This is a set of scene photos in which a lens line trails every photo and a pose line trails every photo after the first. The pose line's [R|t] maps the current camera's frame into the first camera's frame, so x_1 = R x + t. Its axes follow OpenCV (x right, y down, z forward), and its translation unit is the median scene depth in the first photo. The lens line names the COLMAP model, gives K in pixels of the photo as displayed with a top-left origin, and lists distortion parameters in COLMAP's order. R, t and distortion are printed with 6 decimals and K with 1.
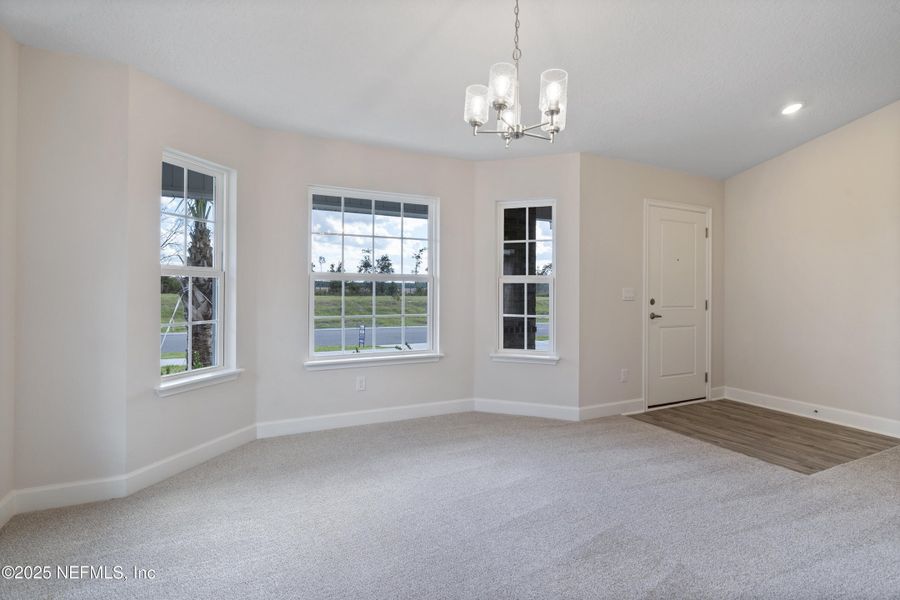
lens RADIAL K [[441.4, 0, 450.0], [0, 441.4, 300.0], [0, 0, 1]] dist [0.003523, 0.000727]
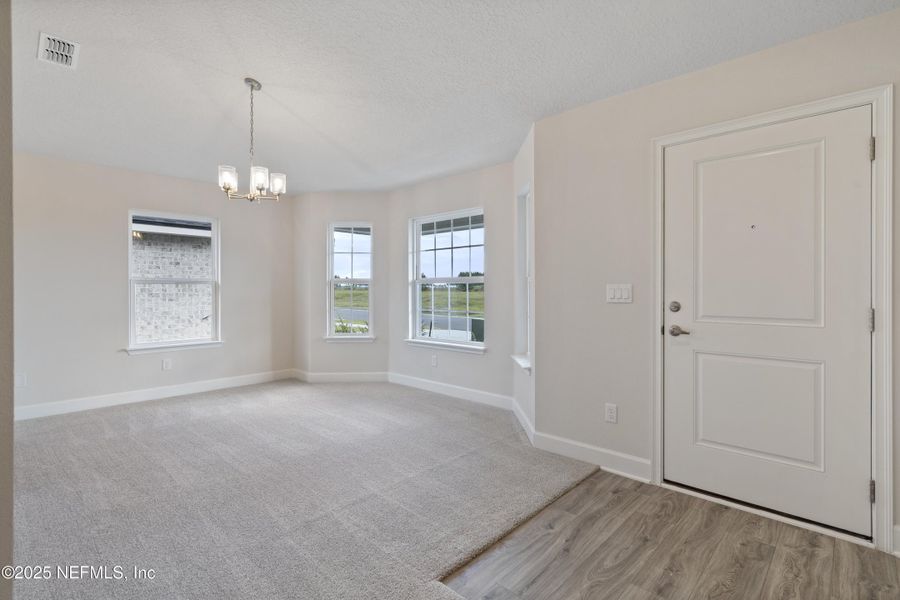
lens RADIAL K [[441.4, 0, 450.0], [0, 441.4, 300.0], [0, 0, 1]] dist [0.003523, 0.000727]
pose [[0.349126, 0.010705, -0.937015, 0.998301], [-0.037166, 0.999306, -0.002431, 0.007793], [0.936339, 0.035674, 0.349281, 0.550956]]
